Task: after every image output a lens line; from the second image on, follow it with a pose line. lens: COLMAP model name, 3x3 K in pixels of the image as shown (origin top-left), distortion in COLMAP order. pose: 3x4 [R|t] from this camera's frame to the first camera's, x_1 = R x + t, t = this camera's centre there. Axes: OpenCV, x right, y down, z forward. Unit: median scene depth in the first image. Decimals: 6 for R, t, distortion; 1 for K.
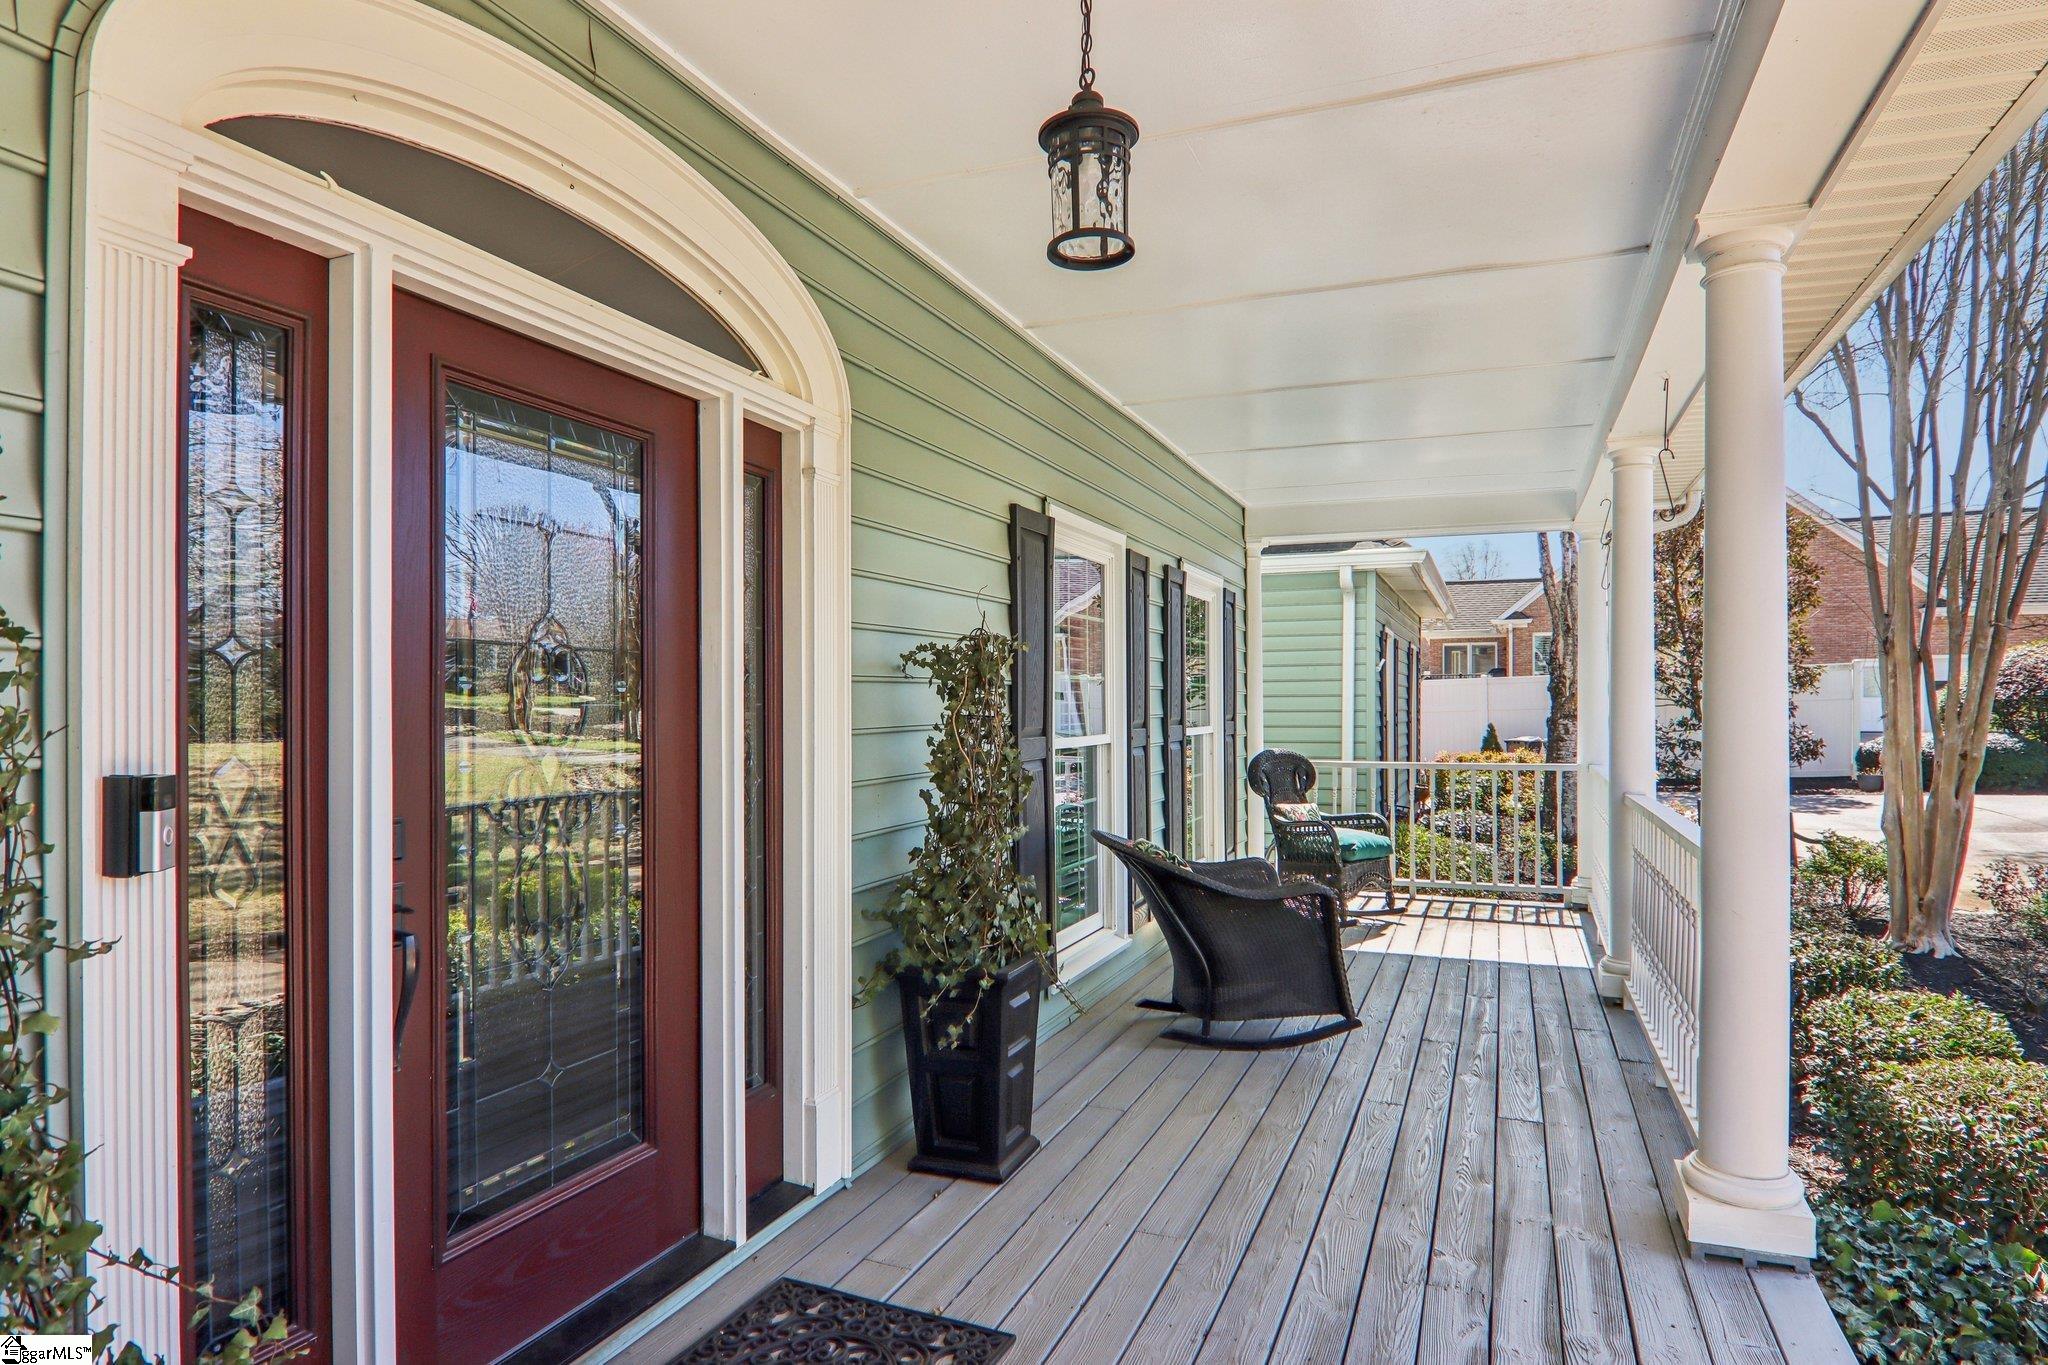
lens RADIAL K [[1123.5, 0, 1027.0], [0, 1123.5, 699.4], [0, 0, 1]] dist [-0.026710, -0.000307]
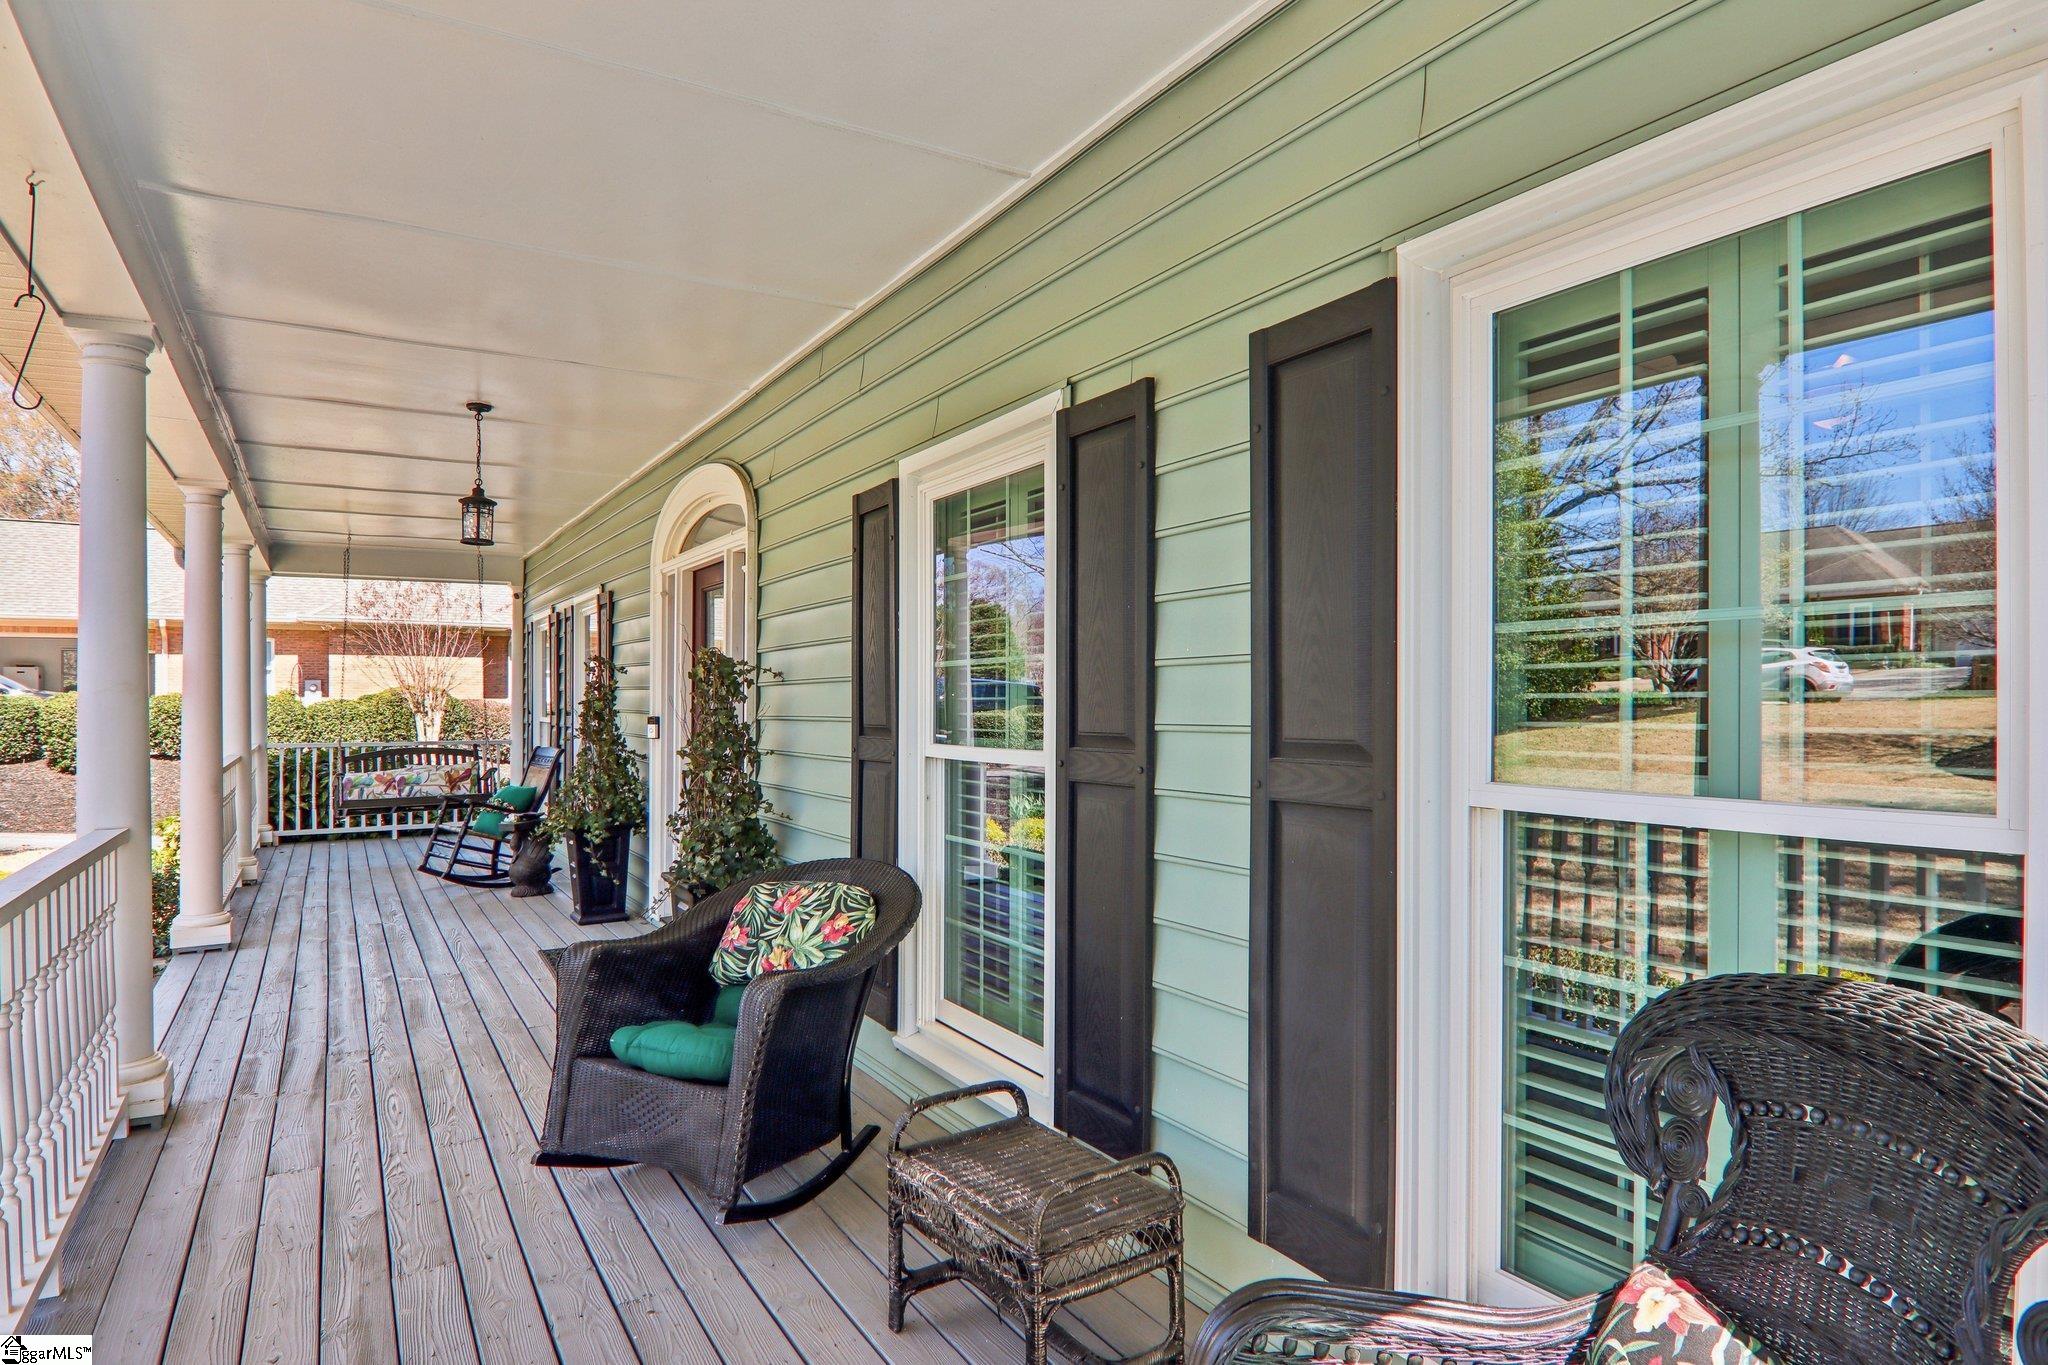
lens RADIAL K [[1123.5, 0, 1027.0], [0, 1123.5, 699.4], [0, 0, 1]] dist [-0.026710, -0.000307]
pose [[-0.578196, -0.002688, -0.815893, 0.929259], [0.003508, 0.999977, -0.005781, 0.012698], [0.815890, -0.006205, -0.578174, 2.240190]]
